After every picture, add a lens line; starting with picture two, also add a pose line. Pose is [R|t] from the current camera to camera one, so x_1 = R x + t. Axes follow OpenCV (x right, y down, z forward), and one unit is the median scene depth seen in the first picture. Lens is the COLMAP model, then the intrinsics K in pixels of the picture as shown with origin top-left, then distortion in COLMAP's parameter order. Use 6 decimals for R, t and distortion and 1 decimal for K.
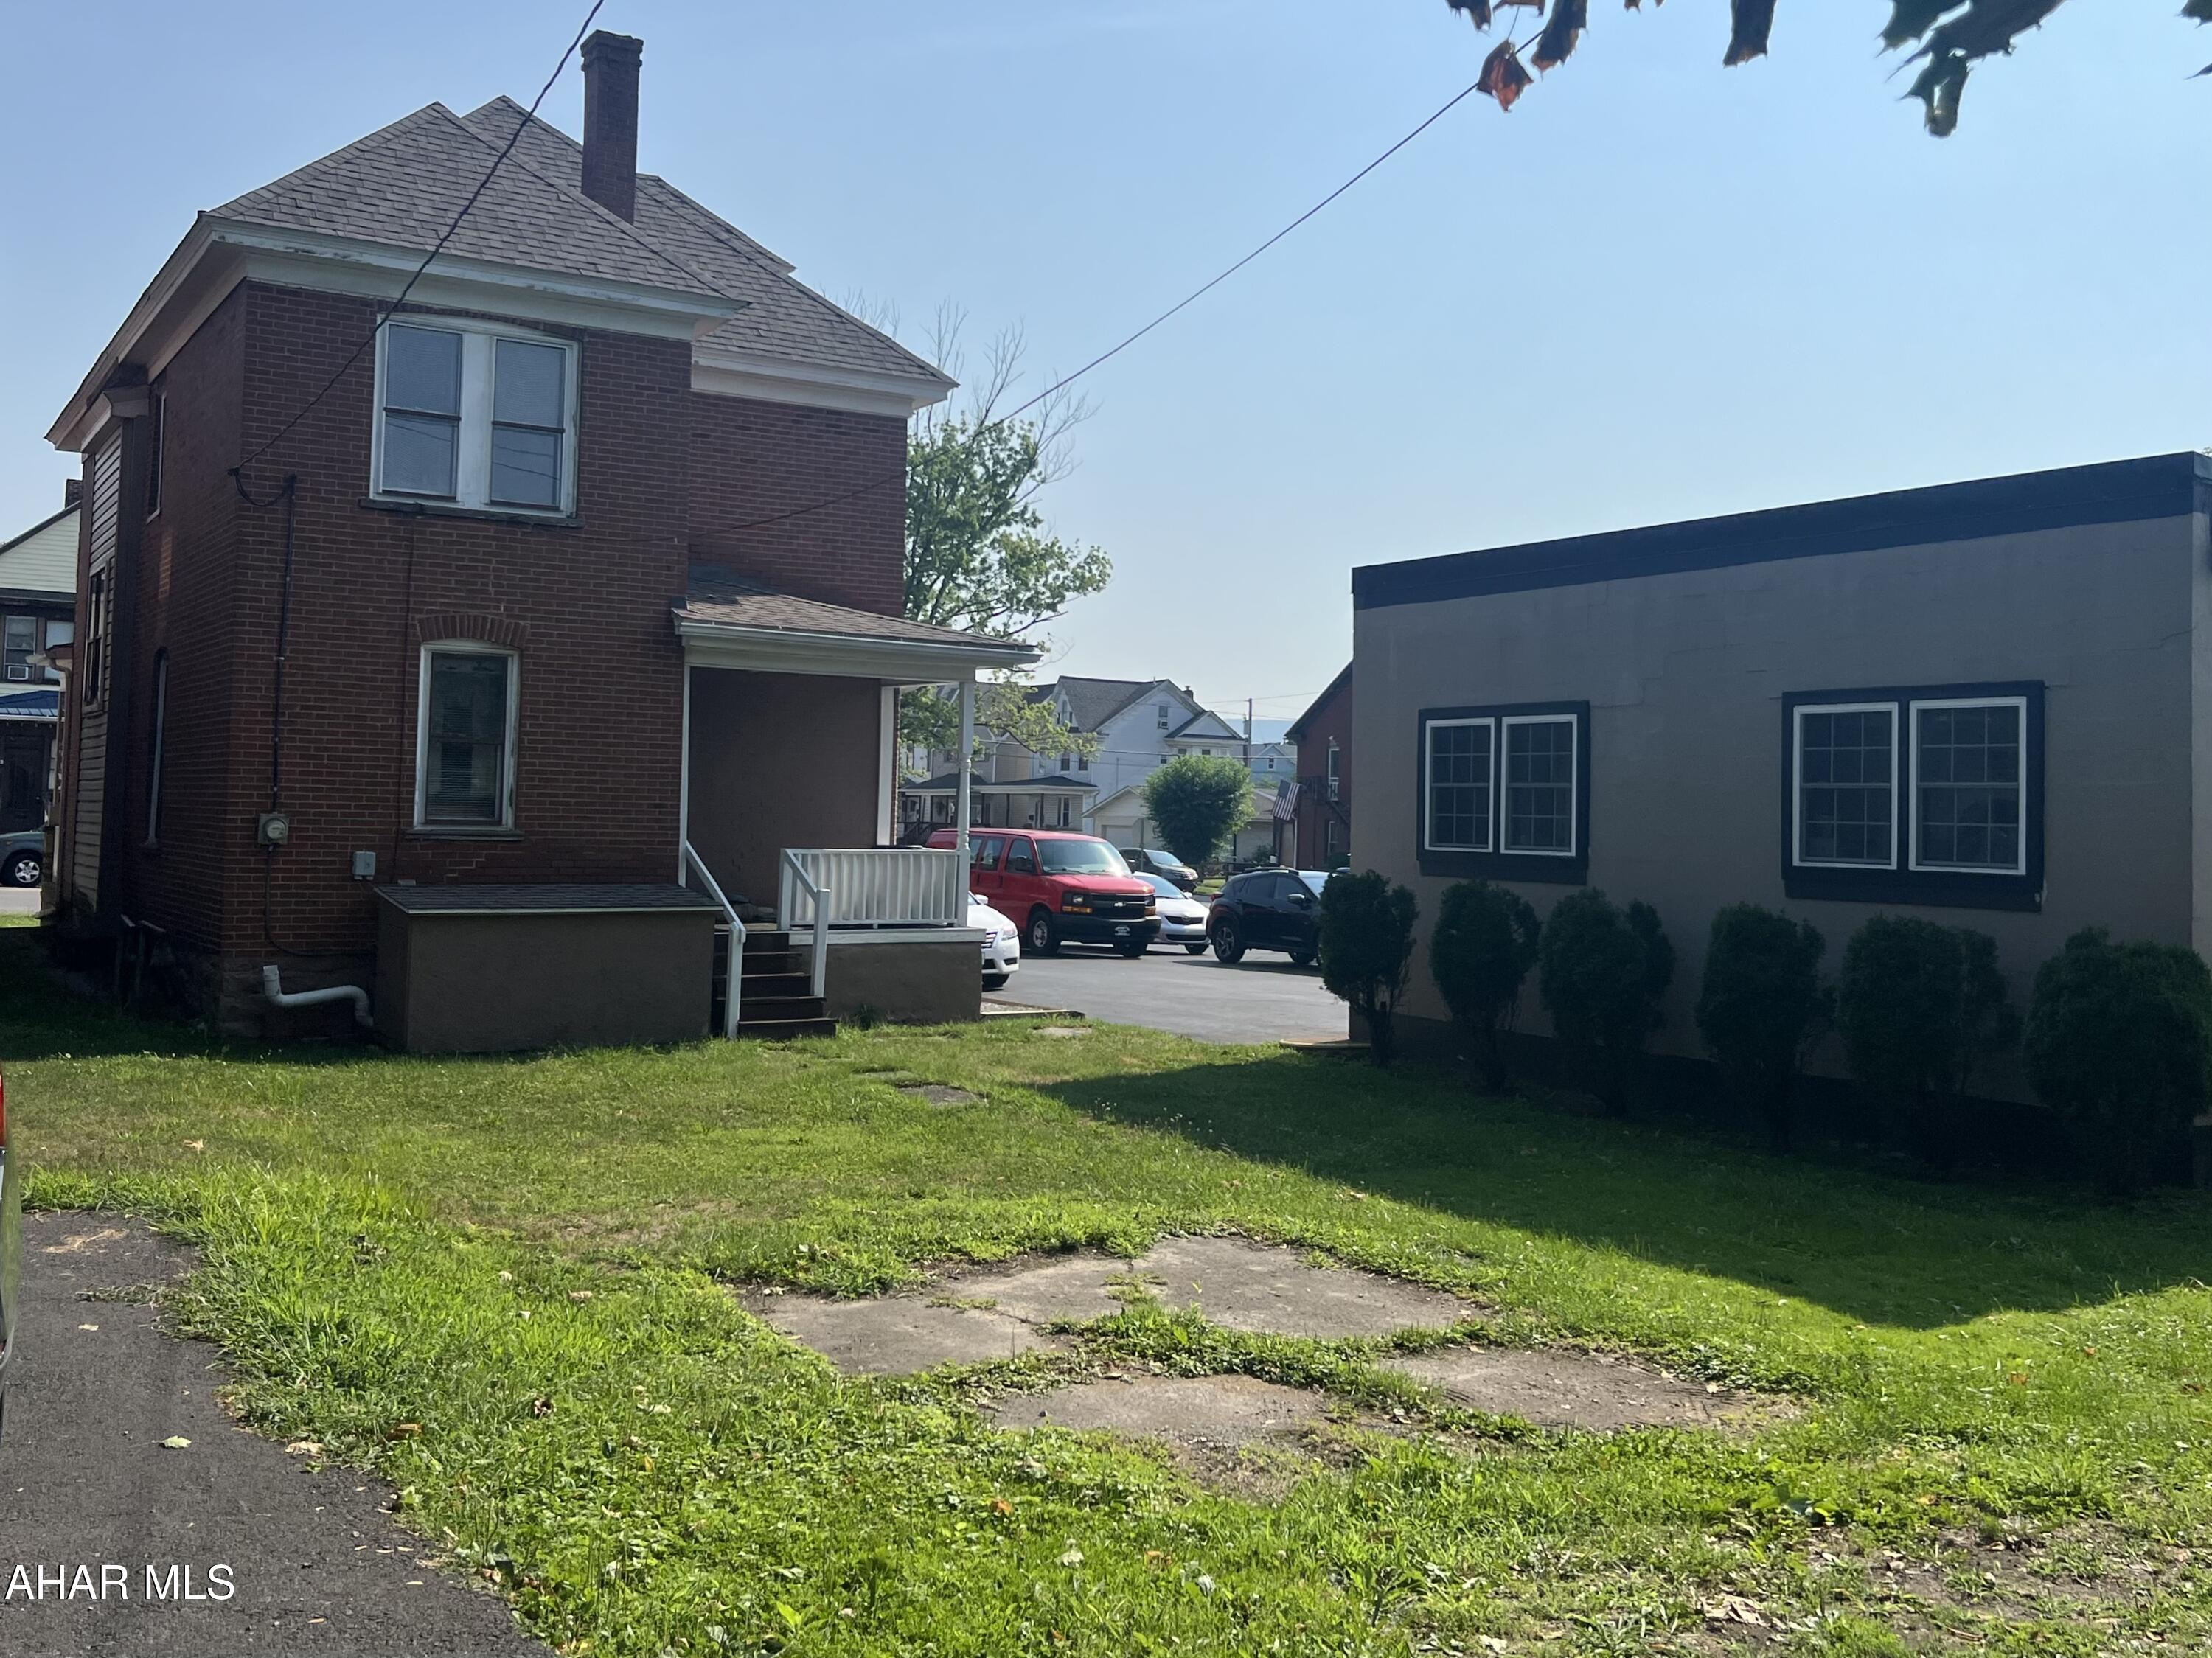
lens RADIAL K [[2112.5, 0, 1143.6], [0, 2112.5, 687.3], [0, 0, 1]] dist [0.128830, -0.312403]
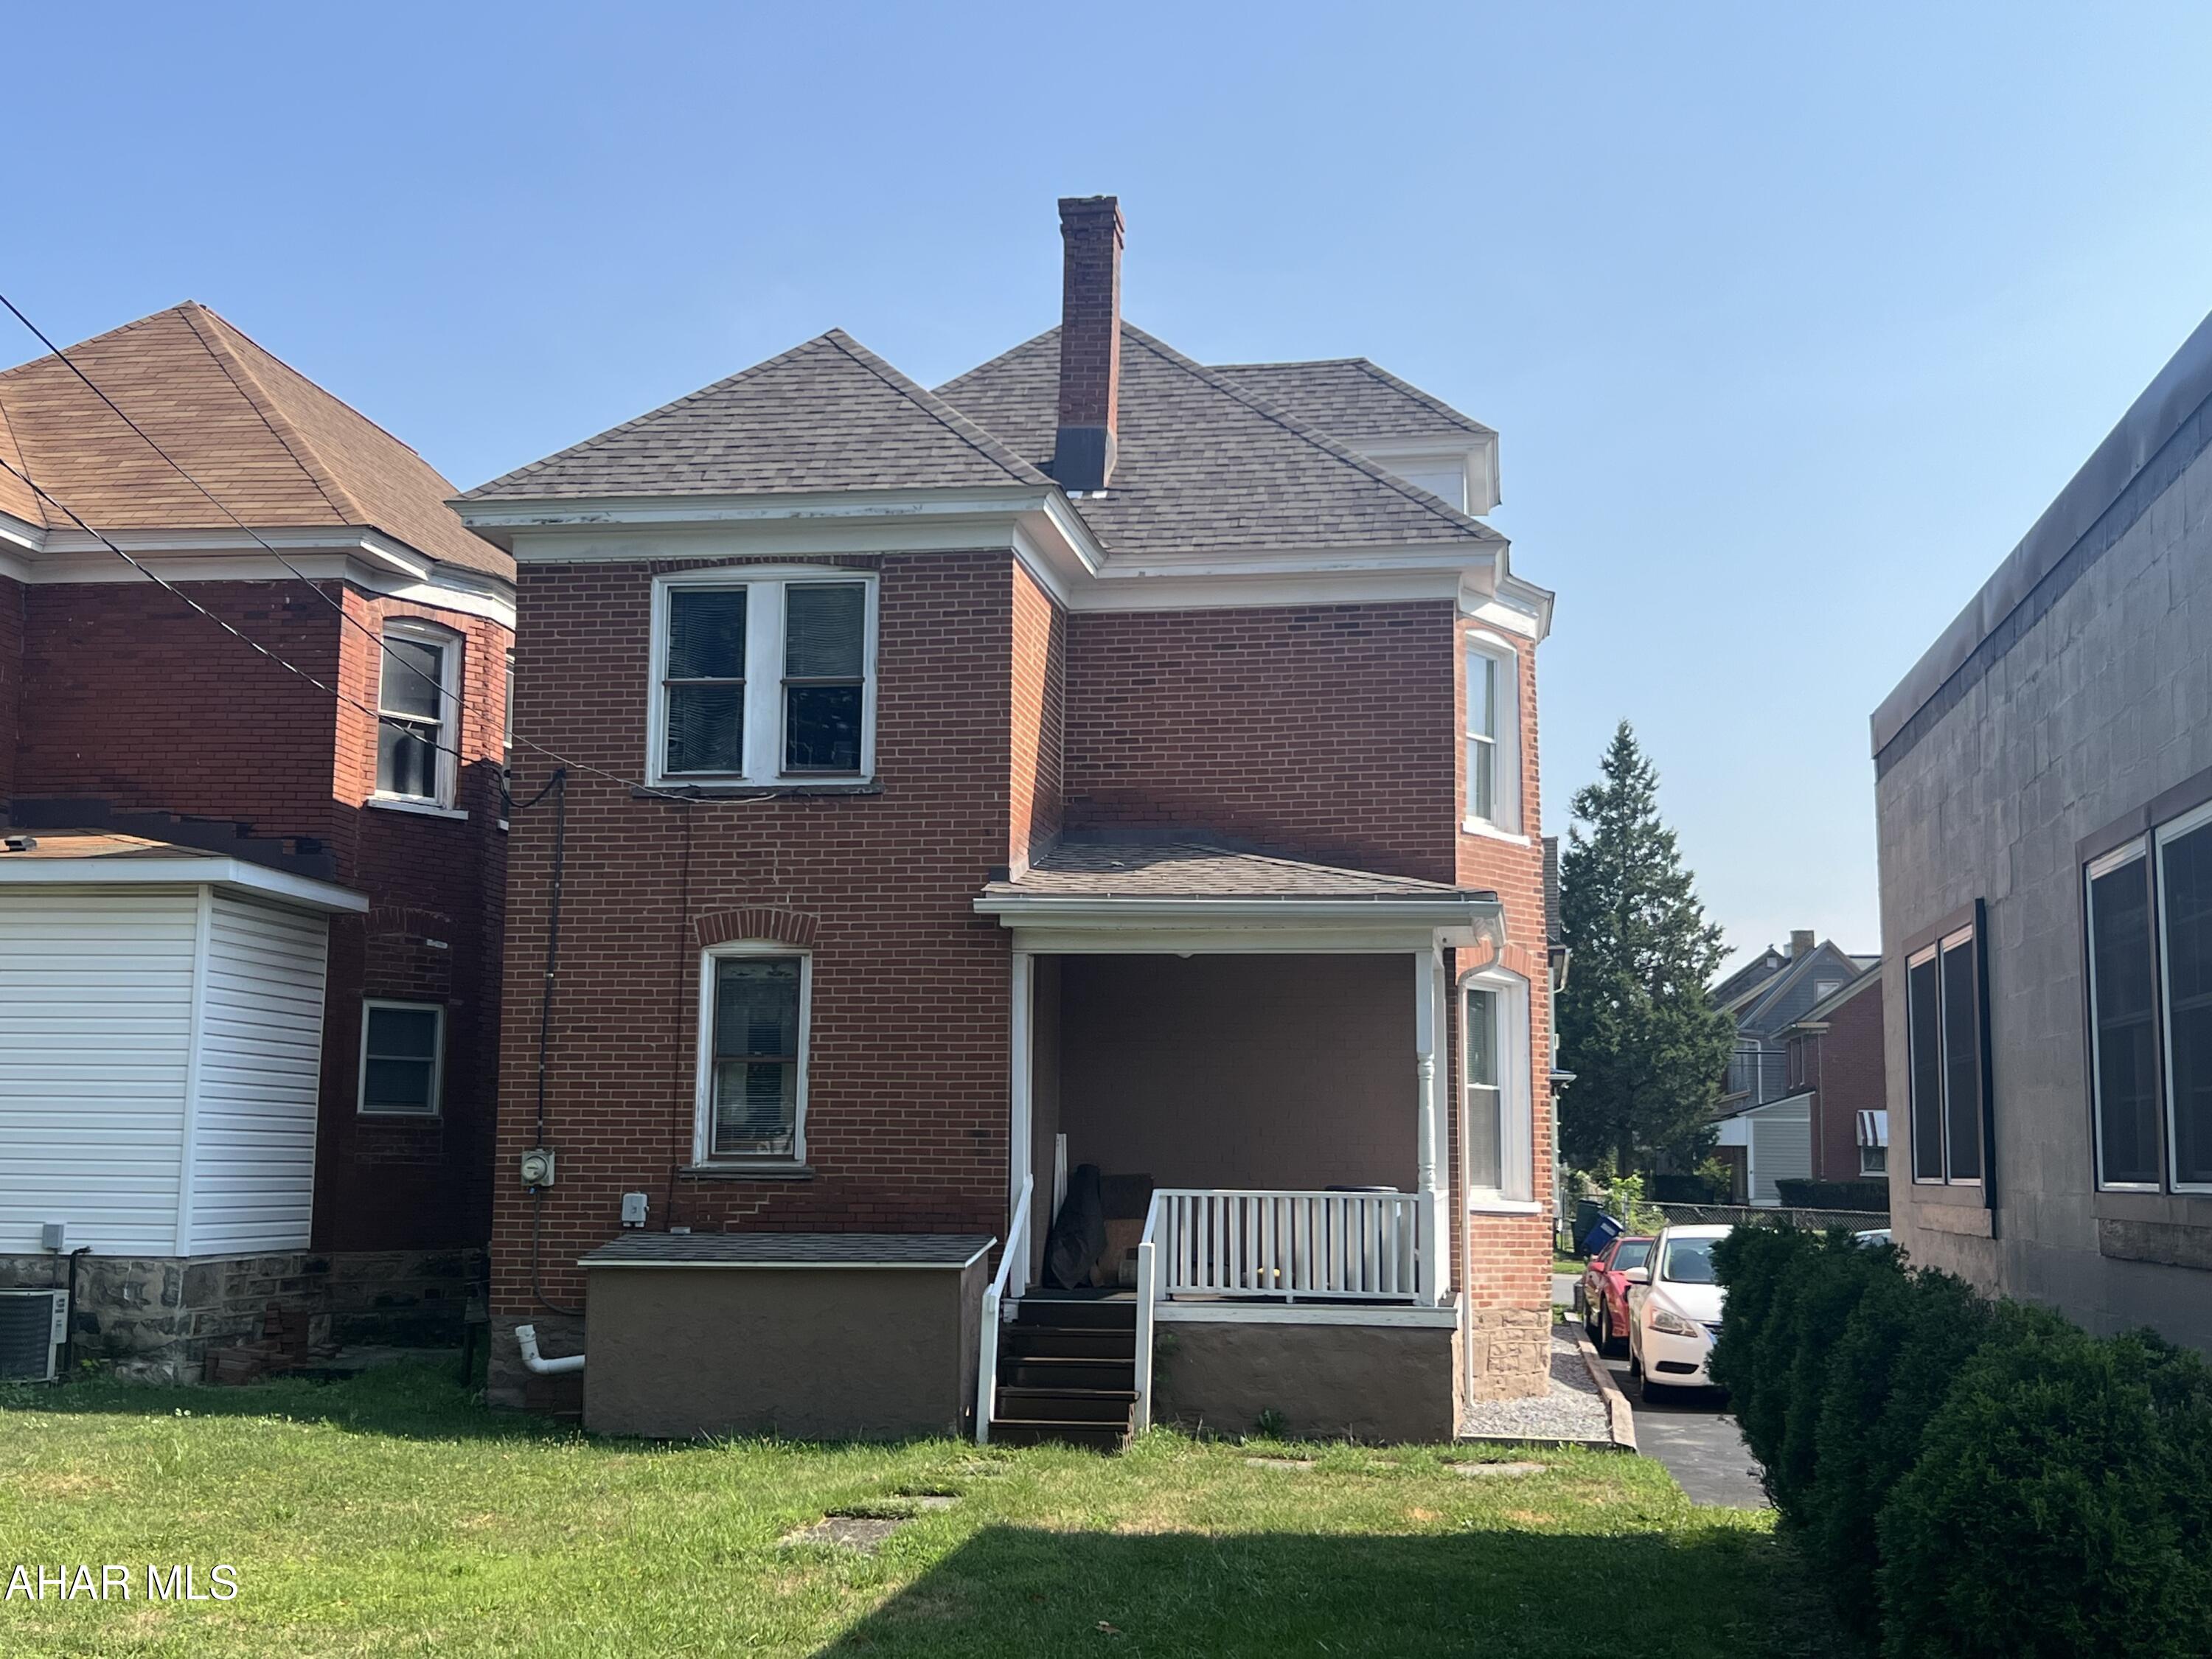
lens RADIAL K [[2467.6, 0, 1106.0], [0, 2467.6, 829.5], [0, 0, 1]] dist [0.273123, -1.105894]
pose [[0.753691, -0.102237, -0.649228, 0.426392], [0.048265, 0.993769, -0.100463, 0.039485], [0.655454, 0.044383, 0.753930, 0.344613]]
